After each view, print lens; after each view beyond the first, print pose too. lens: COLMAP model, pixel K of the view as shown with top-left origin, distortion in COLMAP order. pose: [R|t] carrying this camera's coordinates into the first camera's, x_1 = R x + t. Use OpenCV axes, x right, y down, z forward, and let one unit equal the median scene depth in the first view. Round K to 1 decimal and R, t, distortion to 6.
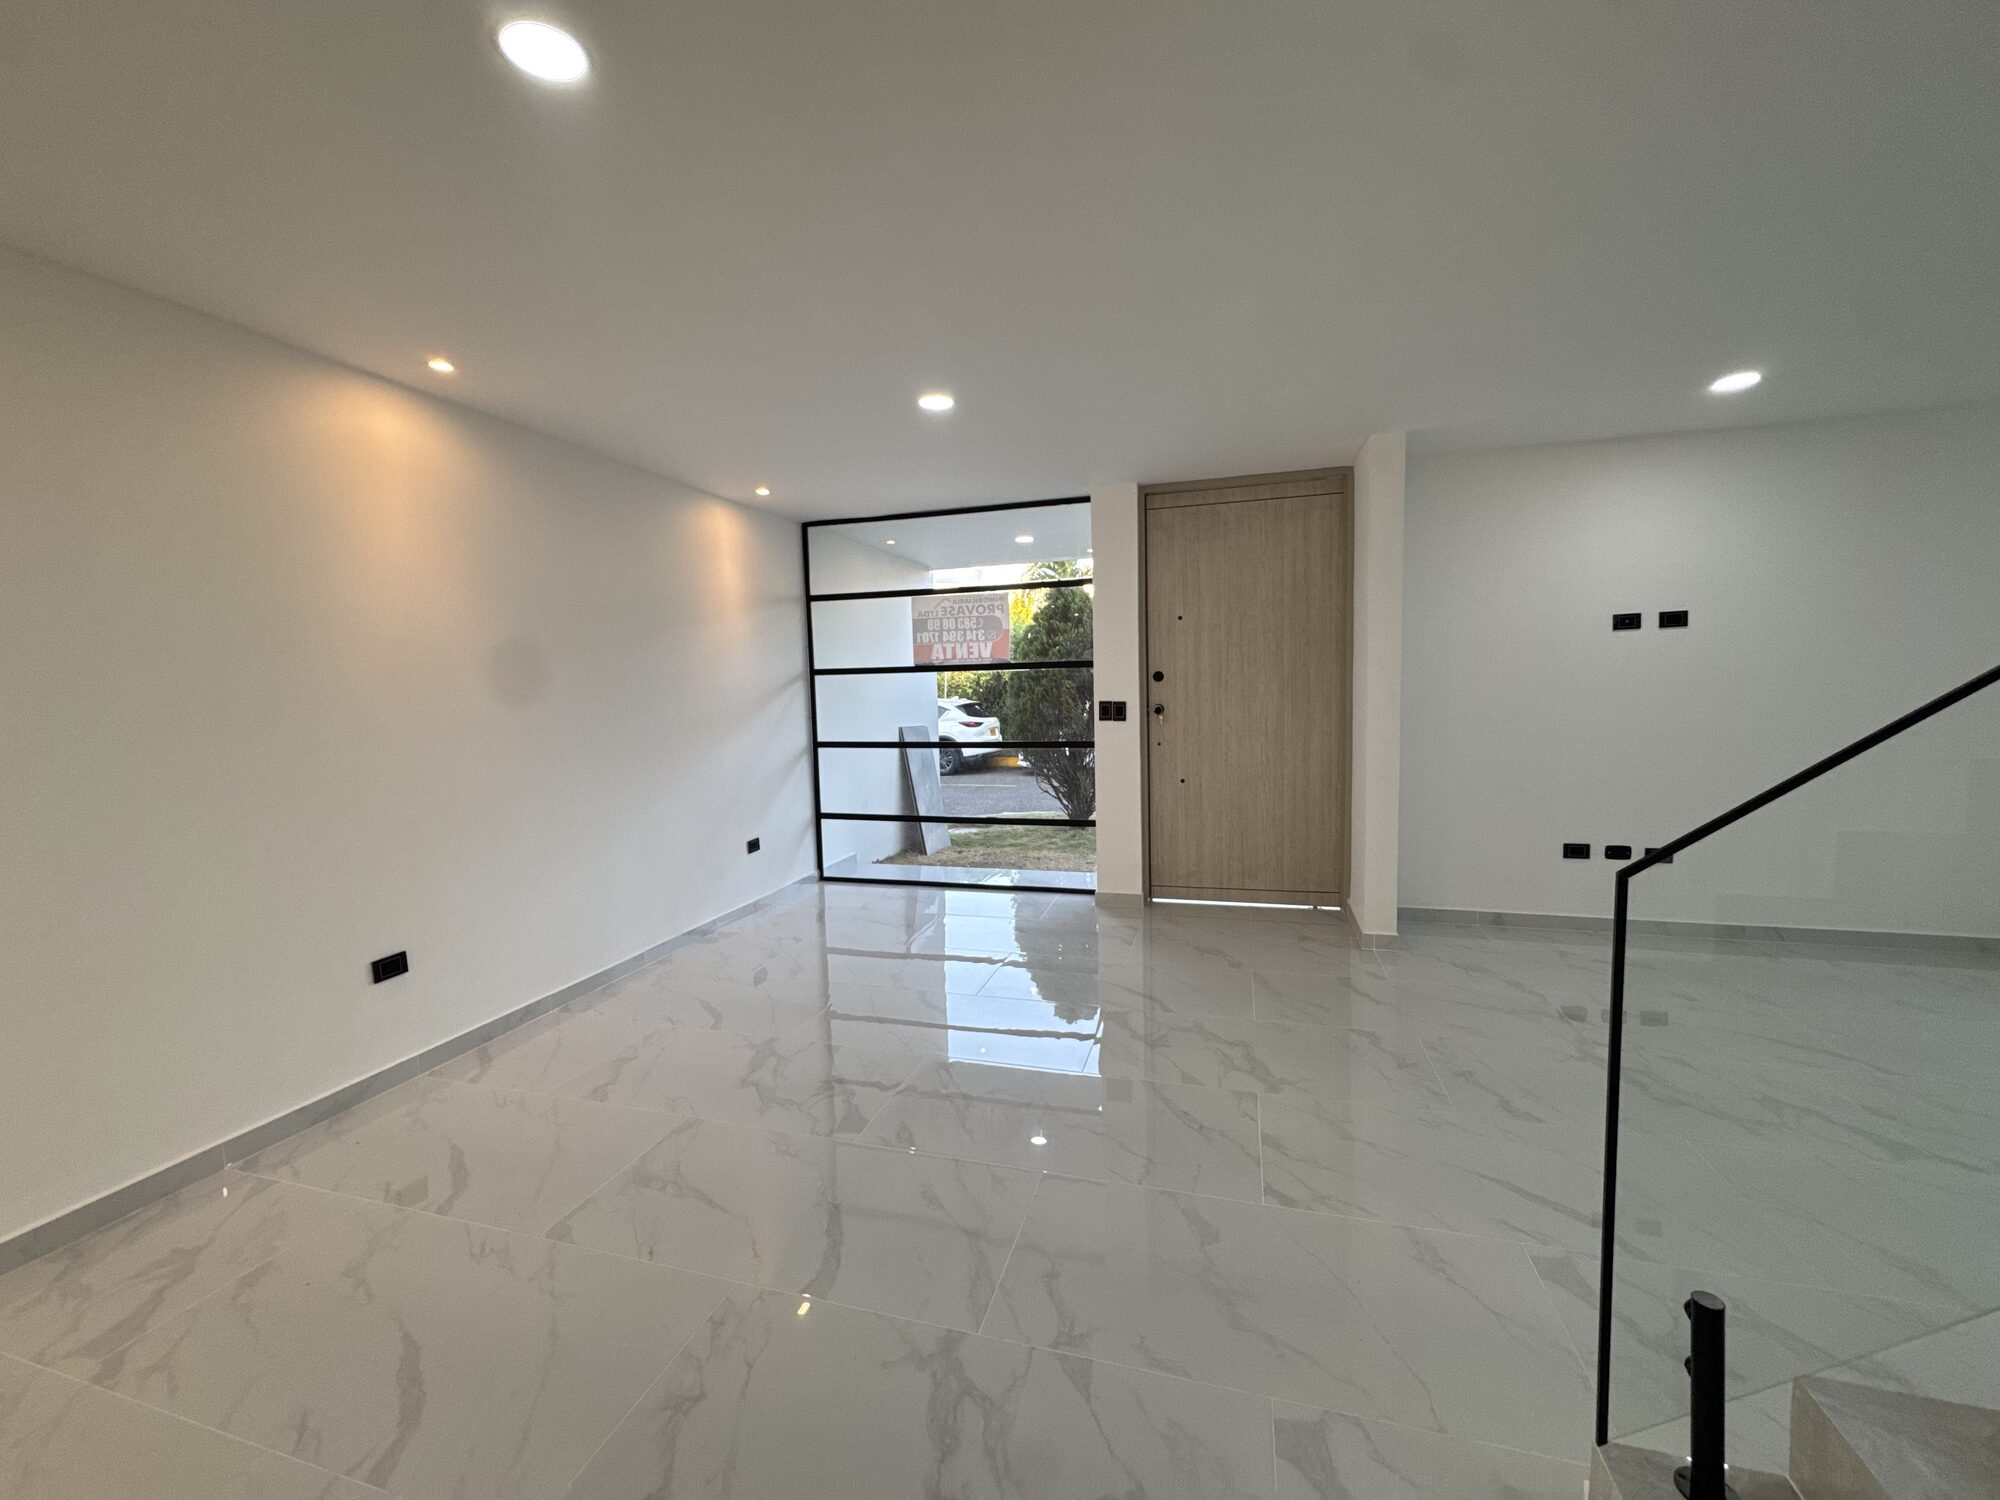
lens RADIAL K [[802.5, 0, 1003.1], [0, 802.5, 749.1], [0, 0, 1]] dist [-0.001290, 0.000530]
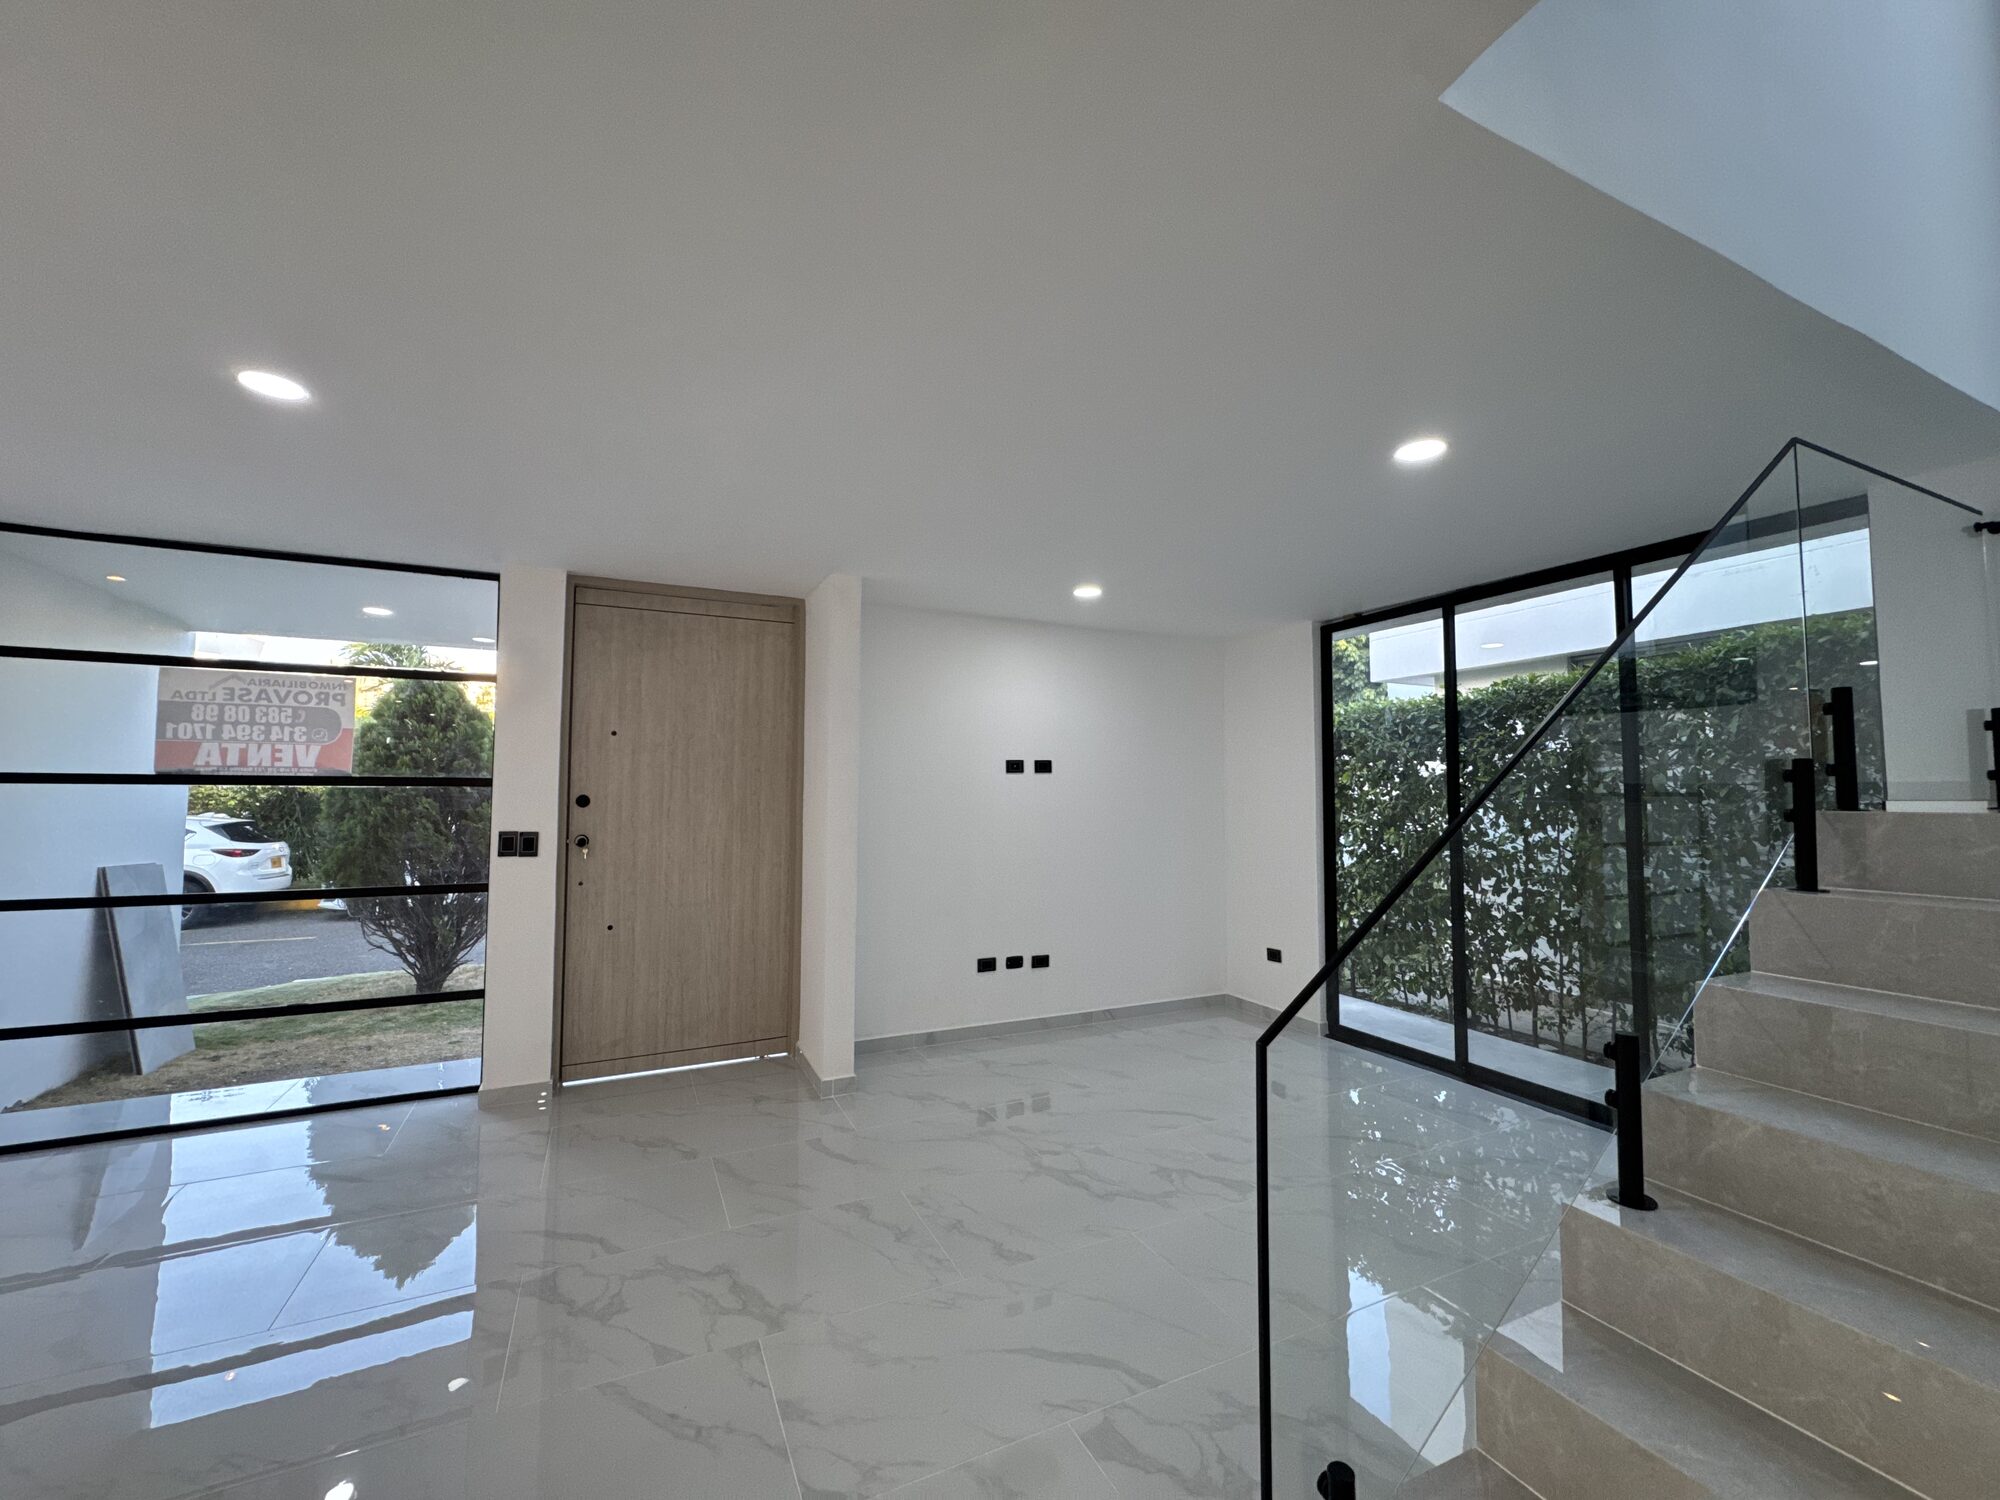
lens RADIAL K [[802.5, 0, 1002.7], [0, 802.5, 748.7], [0, 0, 1]] dist [-0.001290, 0.000530]
pose [[0.746166, 0.066329, 0.662448, -0.035651], [0.031756, 0.990346, -0.134929, -0.018880], [-0.665003, 0.121716, 0.736856, 0.098622]]
